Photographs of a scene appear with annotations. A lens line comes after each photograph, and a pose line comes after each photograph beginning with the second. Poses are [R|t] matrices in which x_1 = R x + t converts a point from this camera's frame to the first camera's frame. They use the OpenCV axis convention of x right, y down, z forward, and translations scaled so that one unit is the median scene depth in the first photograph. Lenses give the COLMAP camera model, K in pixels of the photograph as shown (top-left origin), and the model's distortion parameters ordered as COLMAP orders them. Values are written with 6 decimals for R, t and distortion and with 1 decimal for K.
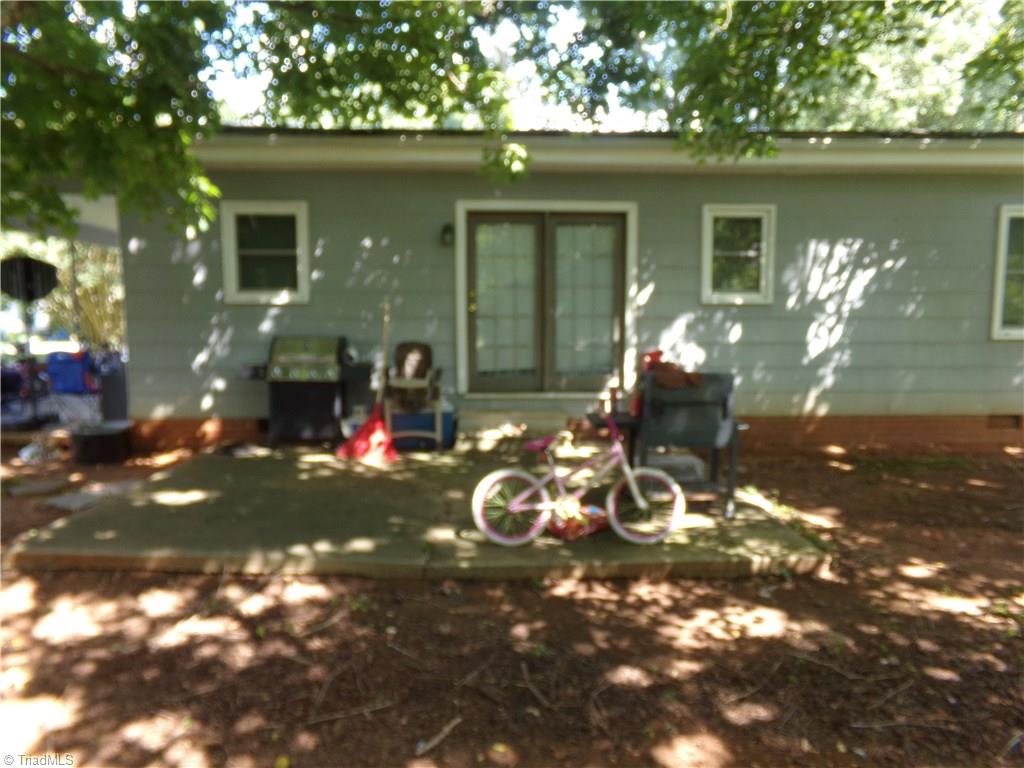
lens RADIAL K [[692.7, 0, 510.9], [0, 692.7, 368.8], [0, 0, 1]] dist [-0.005280, 0.000385]
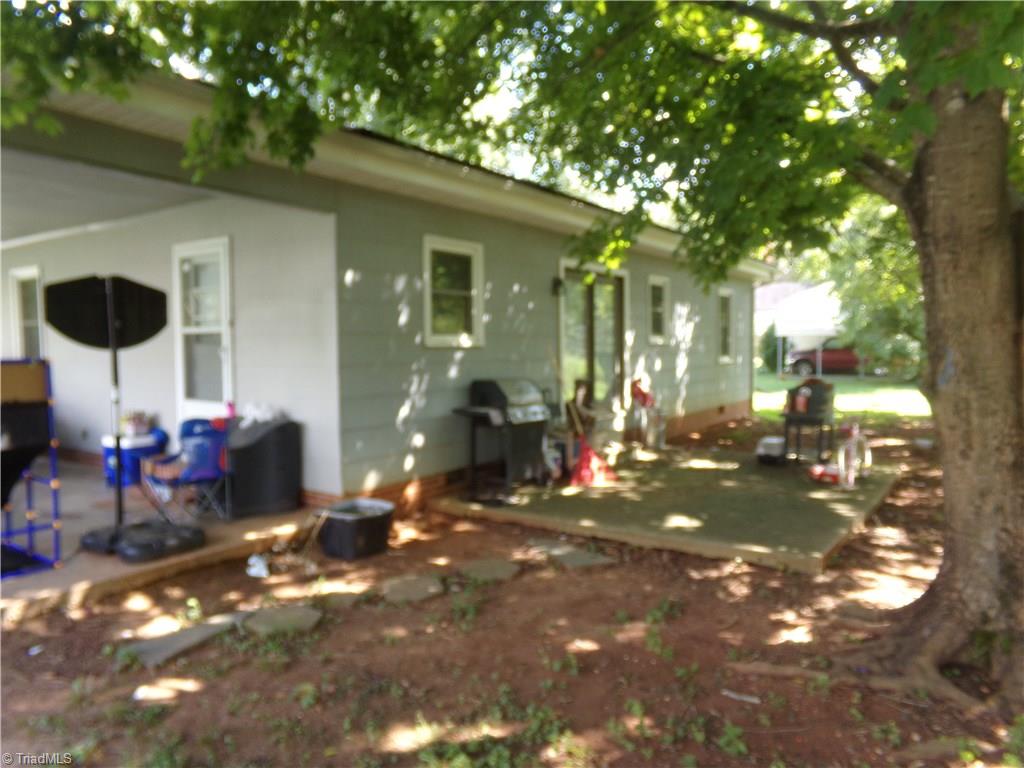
lens RADIAL K [[692.7, 0, 510.9], [0, 692.7, 368.8], [0, 0, 1]] dist [-0.005280, 0.000385]
pose [[0.628574, -0.035314, 0.776948, -1.035828], [0.084639, 0.996142, -0.023198, -0.036695], [-0.773131, 0.080342, 0.629137, 0.346652]]
